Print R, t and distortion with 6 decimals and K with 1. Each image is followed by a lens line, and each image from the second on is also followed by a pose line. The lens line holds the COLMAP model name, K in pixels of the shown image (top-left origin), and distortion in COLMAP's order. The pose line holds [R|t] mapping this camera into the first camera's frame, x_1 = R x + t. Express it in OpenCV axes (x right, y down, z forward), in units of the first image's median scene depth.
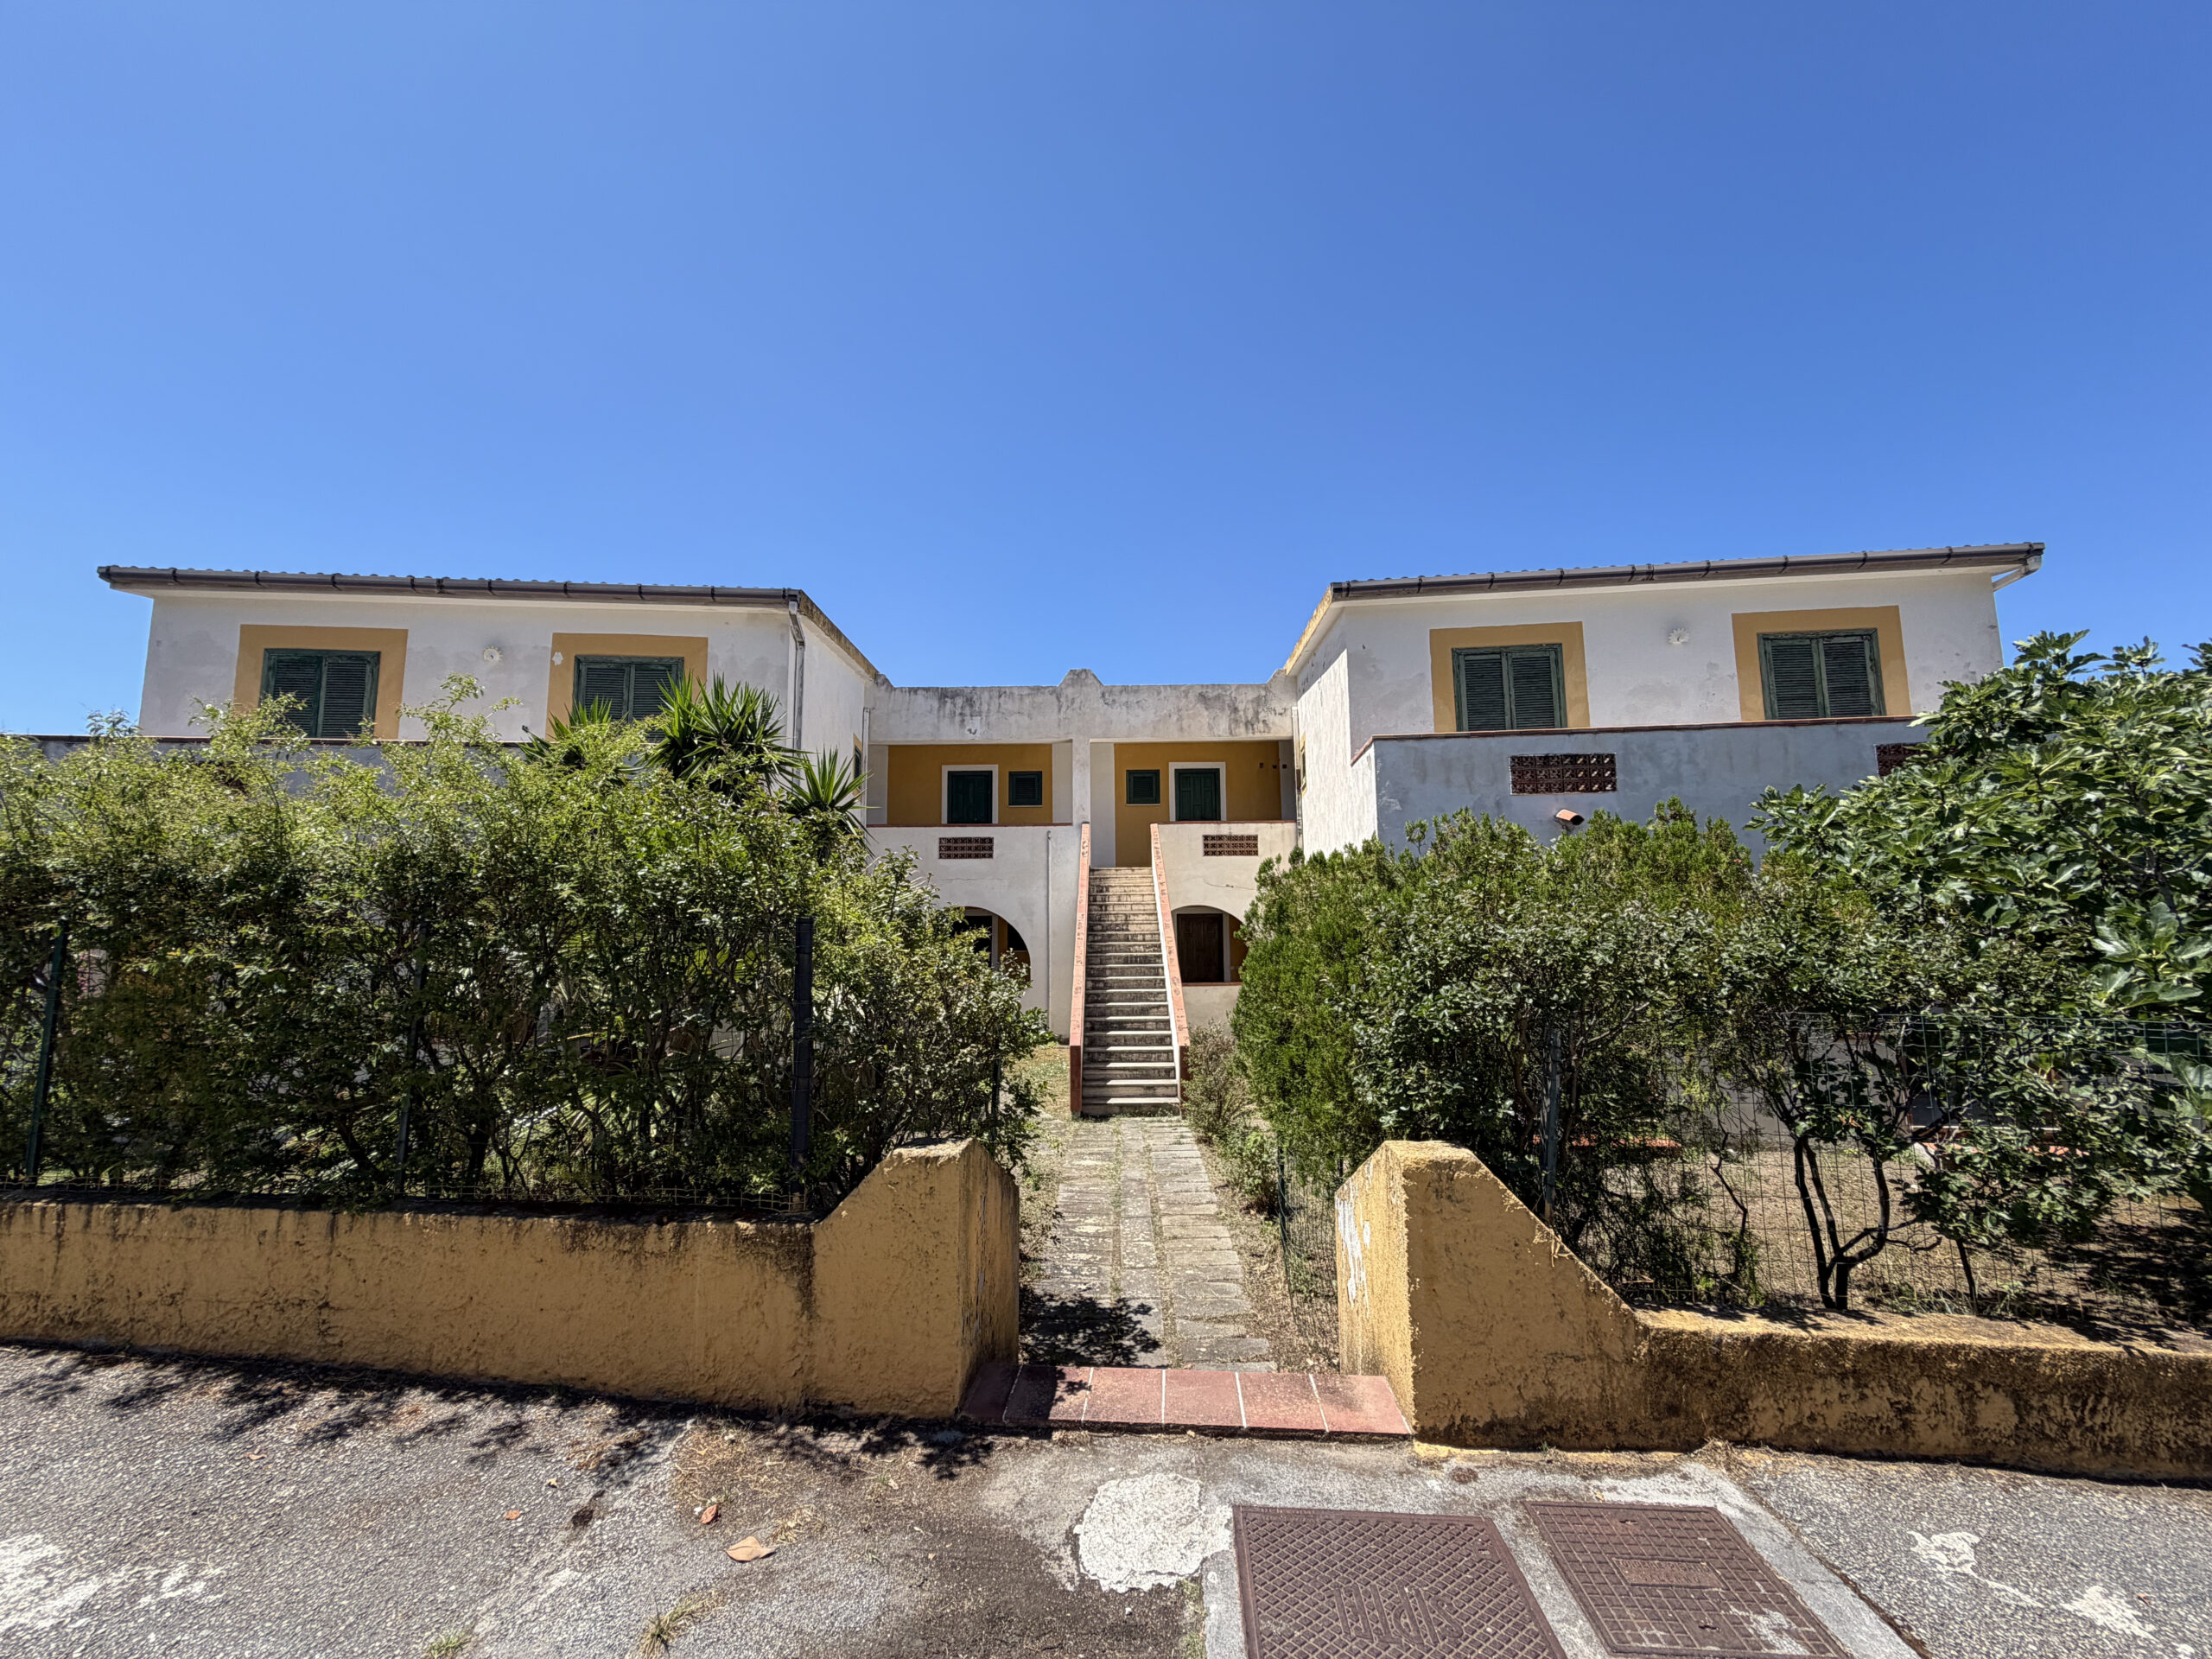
lens RADIAL K [[889.4, 0, 1106.0], [0, 889.4, 829.5], [0, 0, 1]] dist [0.001482, -0.000074]
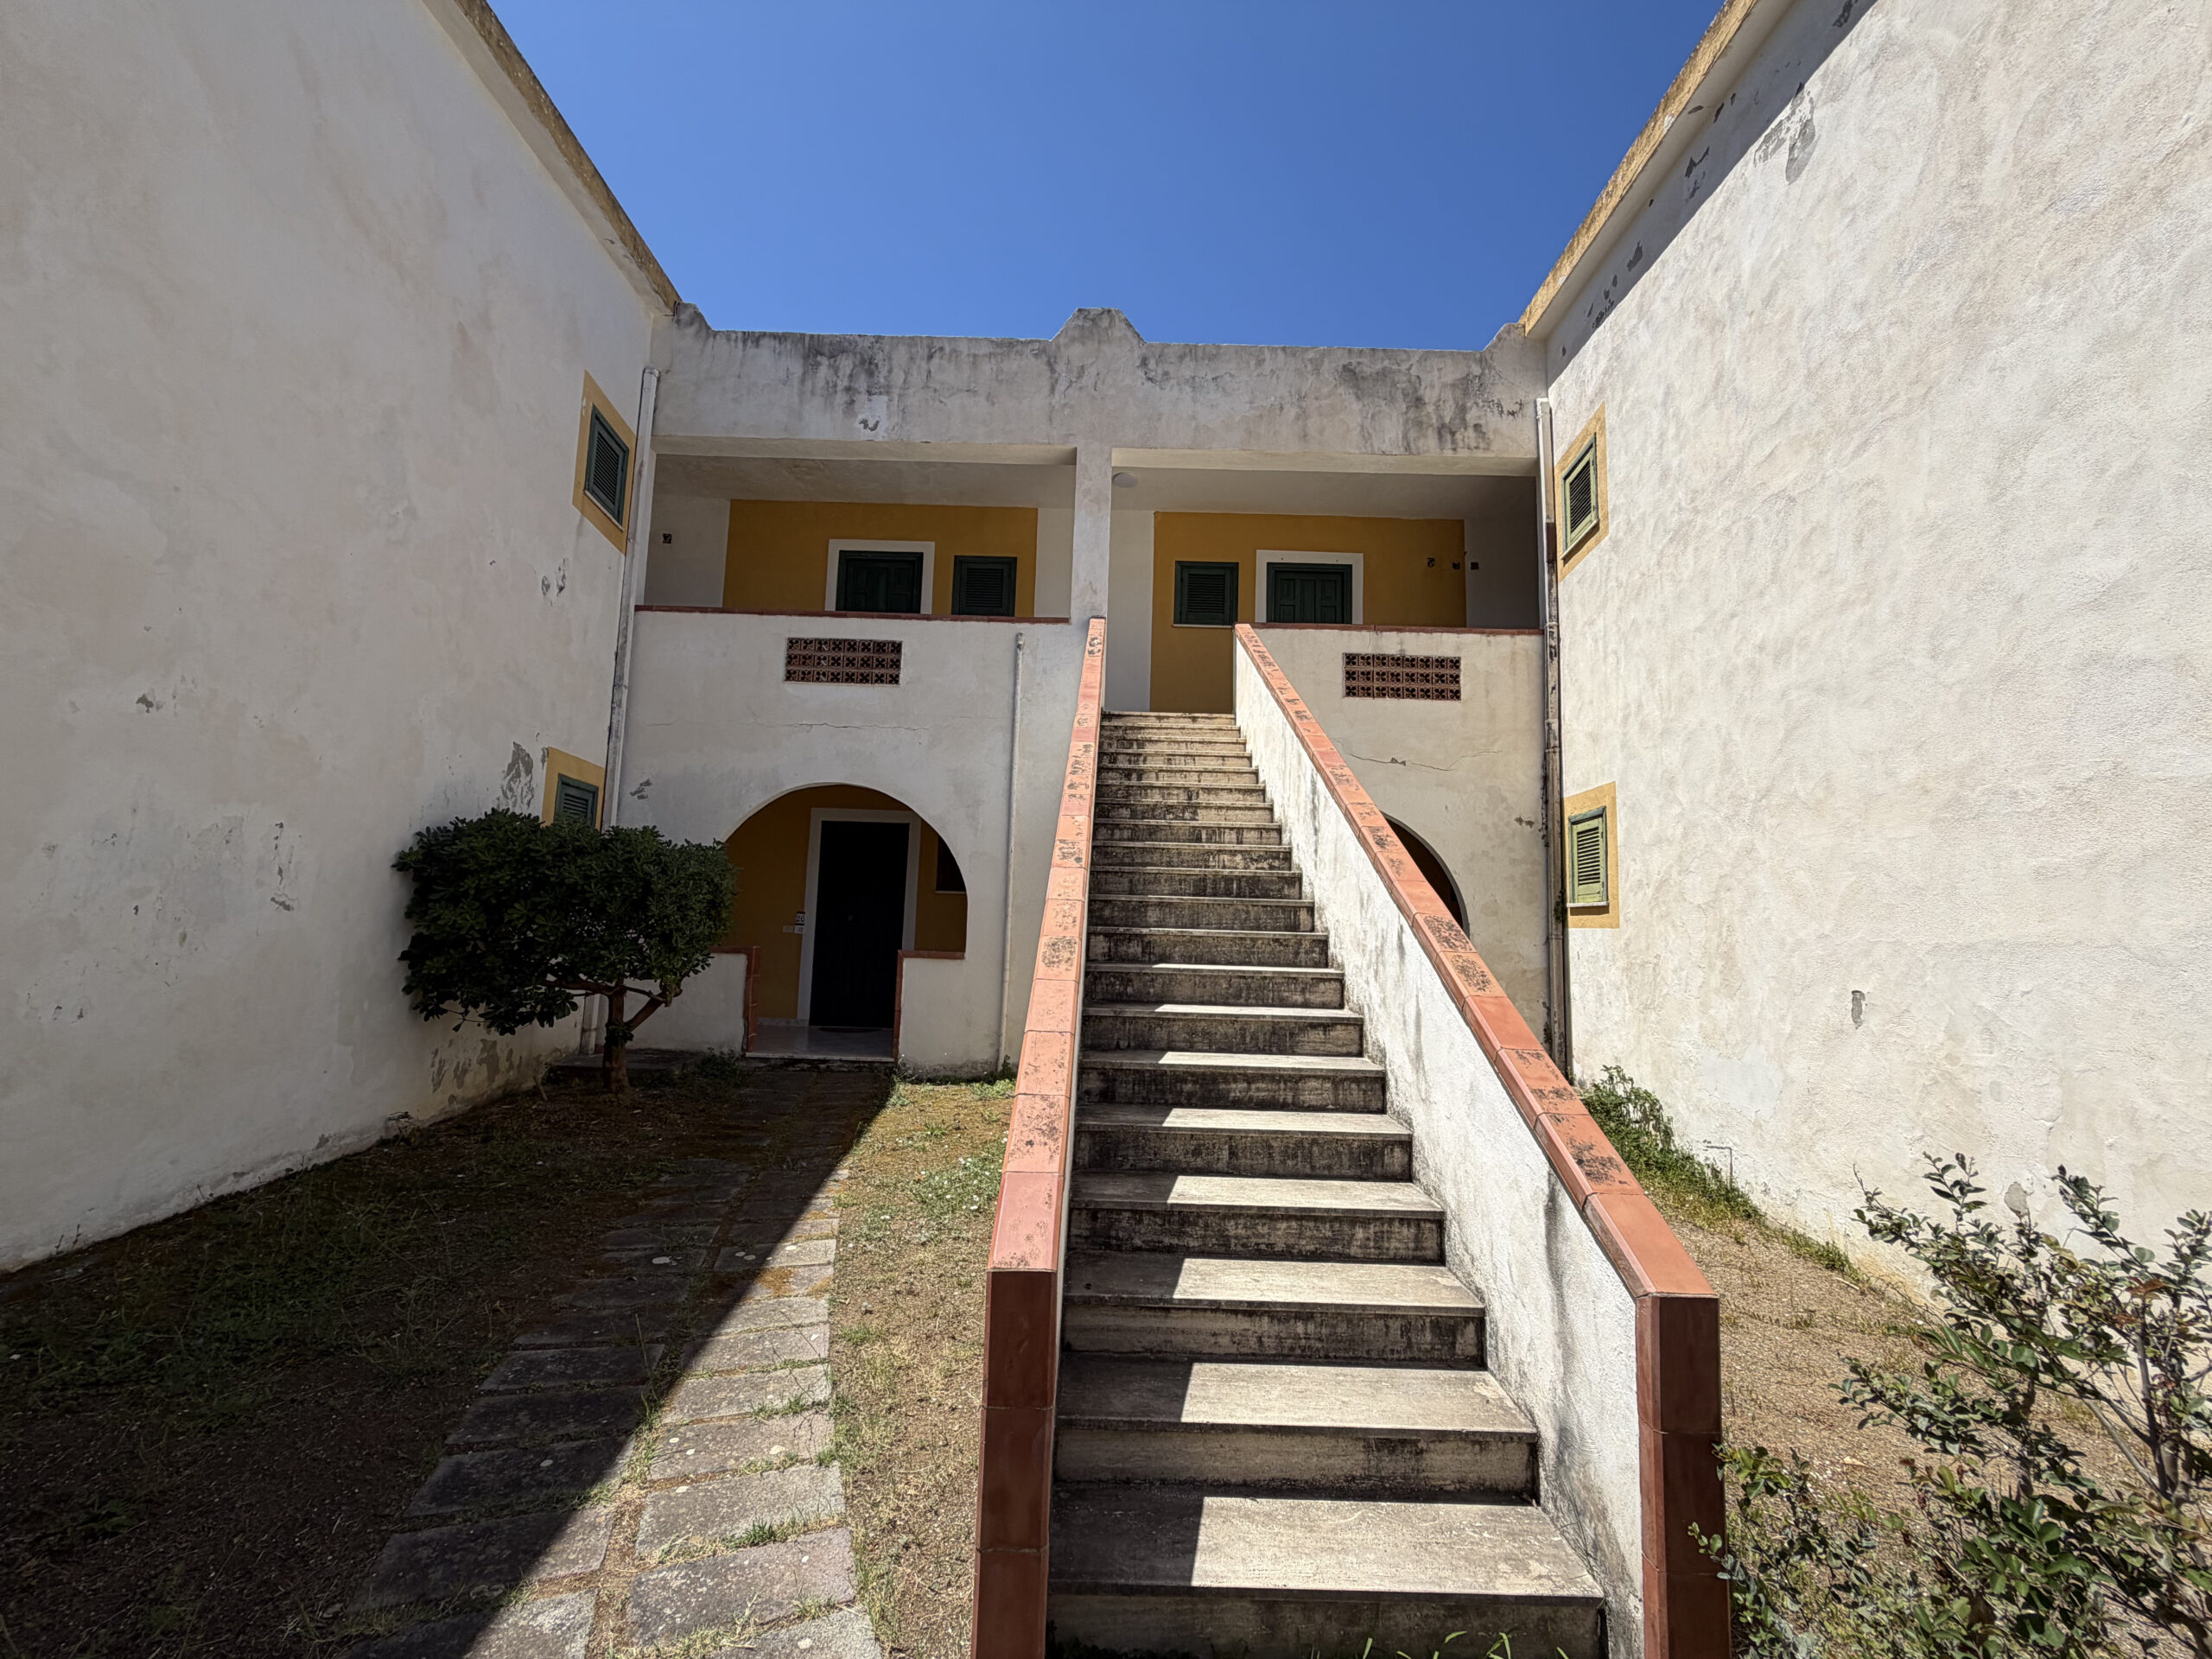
lens RADIAL K [[889.4, 0, 1106.0], [0, 889.4, 829.5], [0, 0, 1]] dist [0.001482, -0.000074]
pose [[0.999154, 0.041124, 0.000328, -0.013627], [-0.041125, 0.999100, 0.010408, 0.098535], [0.000100, -0.010413, 0.999946, 0.516878]]
